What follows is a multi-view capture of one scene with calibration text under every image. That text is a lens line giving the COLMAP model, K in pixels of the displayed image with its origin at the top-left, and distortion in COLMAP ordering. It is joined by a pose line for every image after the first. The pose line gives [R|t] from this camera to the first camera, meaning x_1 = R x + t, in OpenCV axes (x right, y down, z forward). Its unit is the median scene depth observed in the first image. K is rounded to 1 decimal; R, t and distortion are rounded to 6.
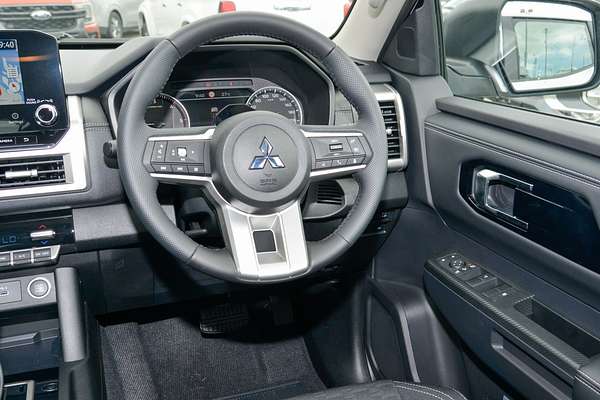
lens RADIAL K [[624.5, 0, 300.0], [0, 624.5, 200.0], [0, 0, 1]] dist [-0.008738, -0.002520]
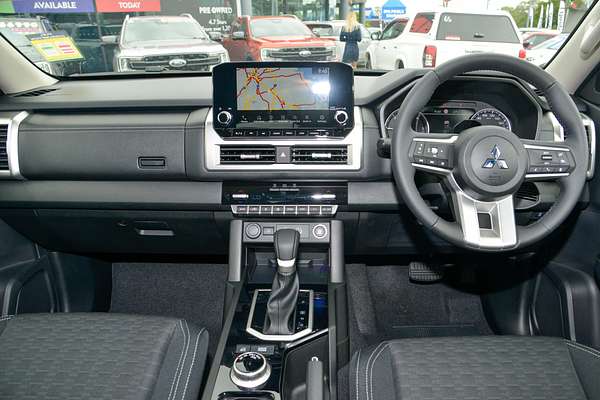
lens RADIAL K [[442.5, 0, 300.0], [0, 442.5, 200.0], [0, 0, 1]] dist [-0.092788, 0.006731]
pose [[0.935744, 0.121234, -0.331188, -0.119769], [-0.110226, 0.992551, 0.051895, 0.014974], [0.335012, -0.012055, 0.942137, -0.034542]]
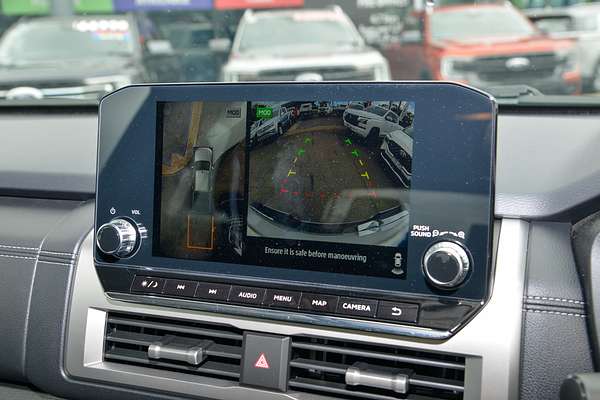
lens RADIAL K [[644.8, 0, 300.0], [0, 644.8, 200.0], [0, 0, 1]] dist [-0.001029, 0.009002]
pose [[0.763563, 0.124490, -0.633620, -0.190496], [-0.175933, 0.984226, -0.018639, -0.150820], [0.621305, 0.125706, 0.773420, 0.547723]]
